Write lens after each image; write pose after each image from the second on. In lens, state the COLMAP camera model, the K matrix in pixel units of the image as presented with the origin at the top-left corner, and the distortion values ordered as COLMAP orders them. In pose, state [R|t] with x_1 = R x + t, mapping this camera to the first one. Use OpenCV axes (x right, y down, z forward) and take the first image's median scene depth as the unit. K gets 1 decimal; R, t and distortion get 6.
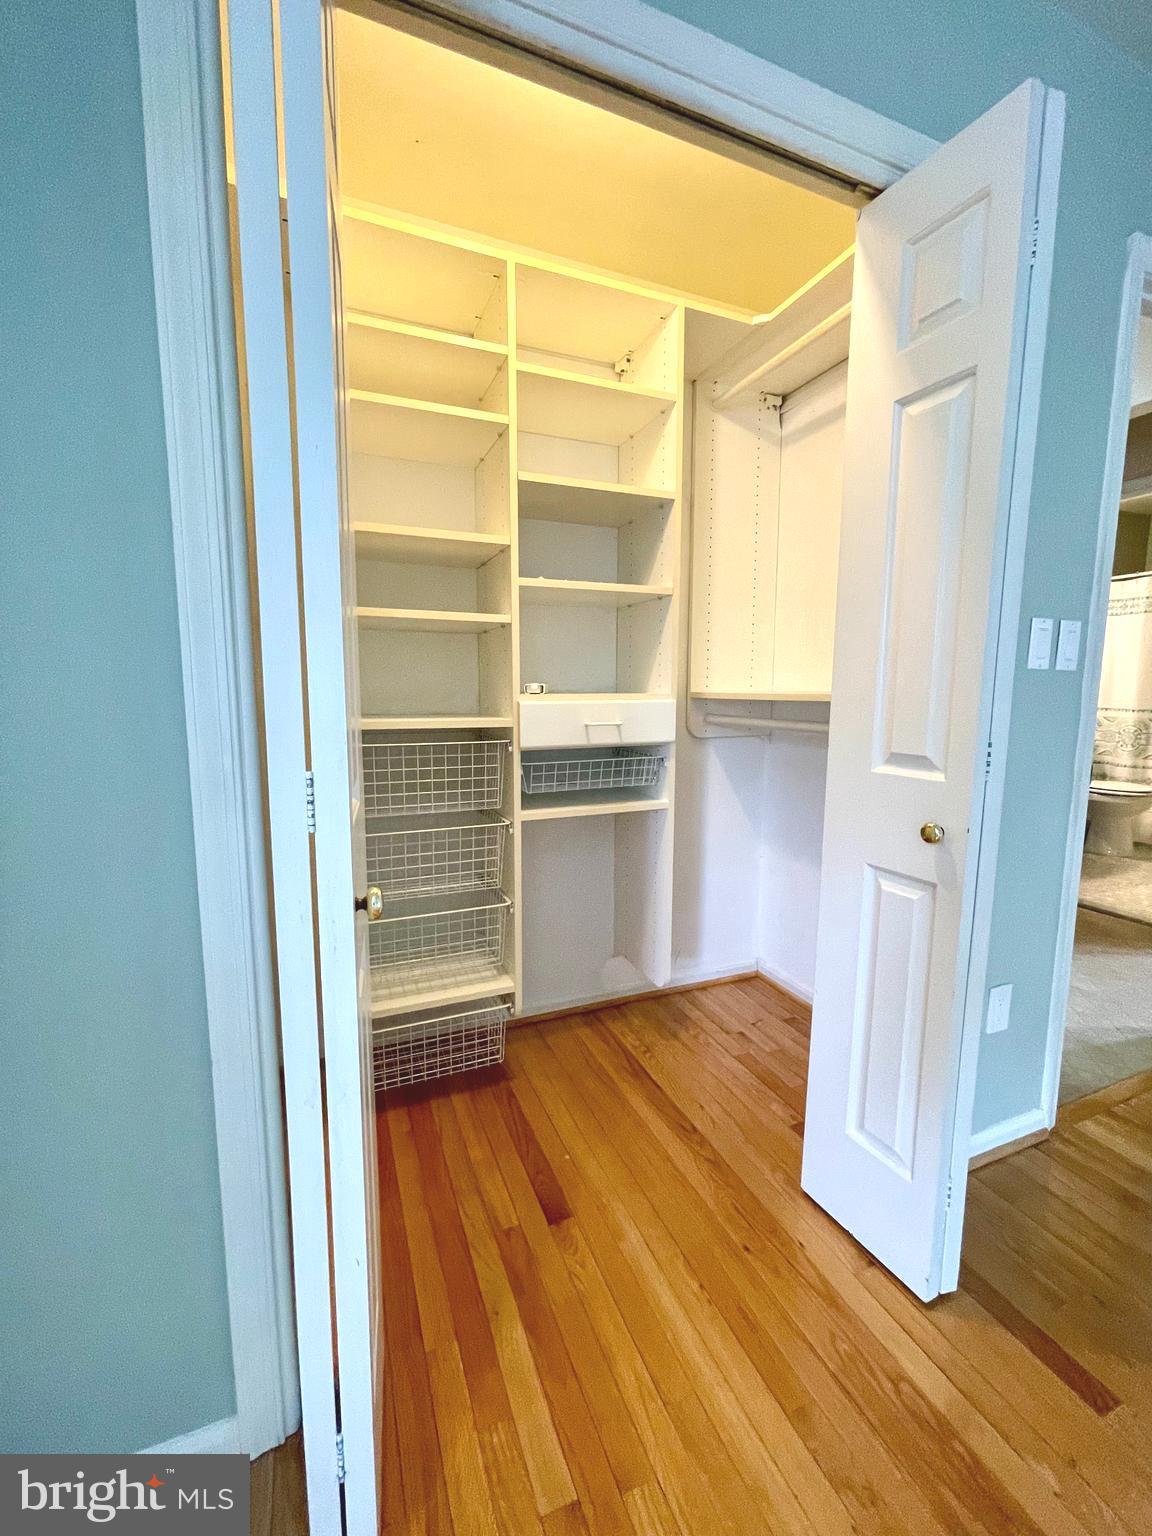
lens RADIAL K [[628.3, 0, 577.3], [0, 628.3, 769.3], [0, 0, 1]] dist [-0.003137, 0.000464]
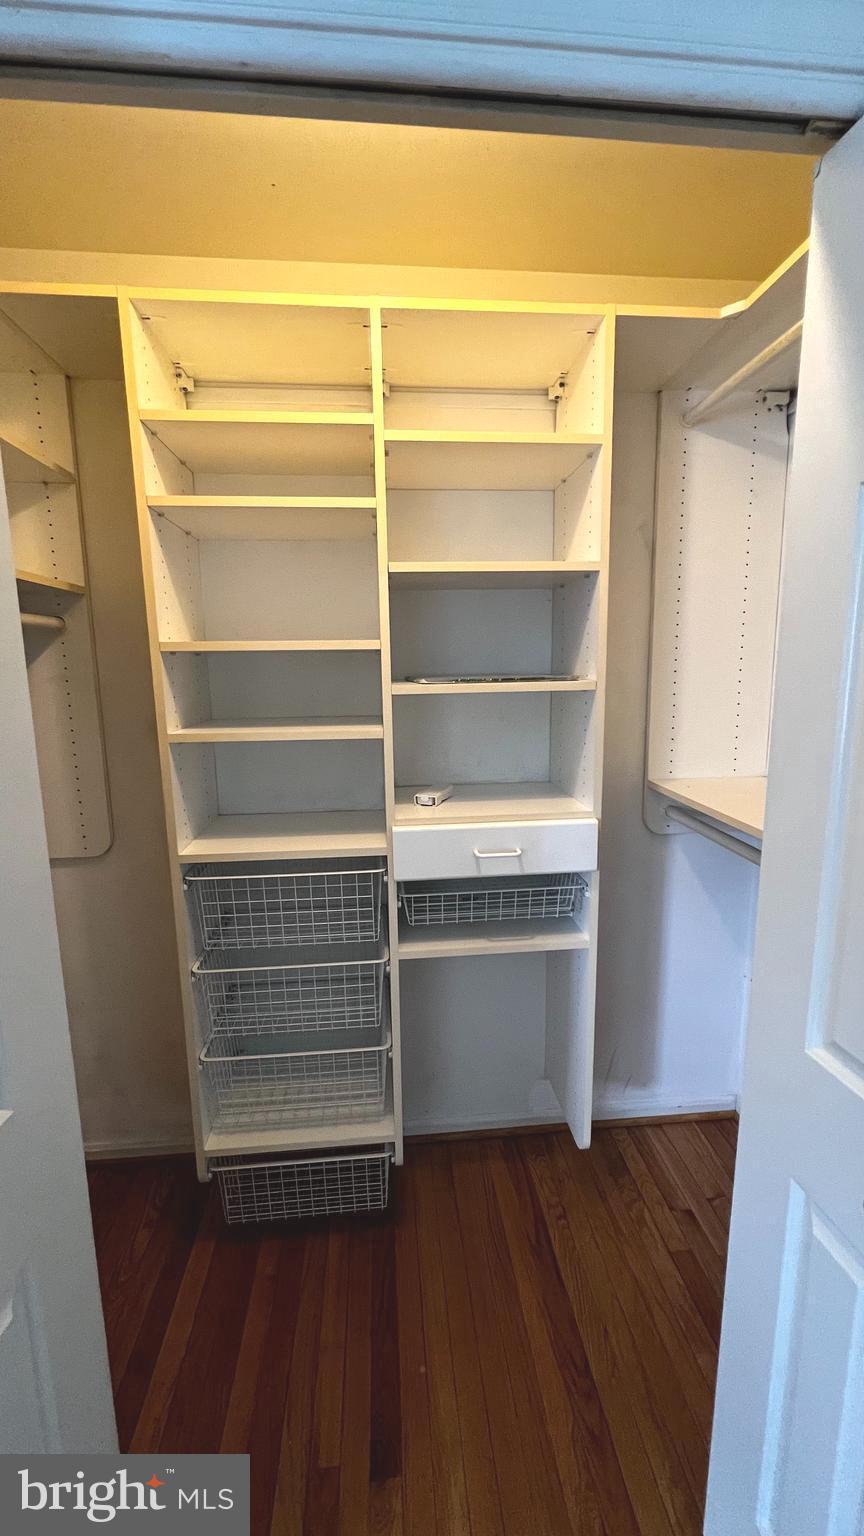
lens RADIAL K [[617.9, 0, 434.3], [0, 617.9, 766.3], [0, 0, 1]] dist [-0.001562, -0.000464]
pose [[0.955604, 0.035727, -0.292480, 0.195750], [-0.023668, 0.998721, 0.044668, -0.220997], [0.293702, -0.035763, 0.955228, 0.205664]]
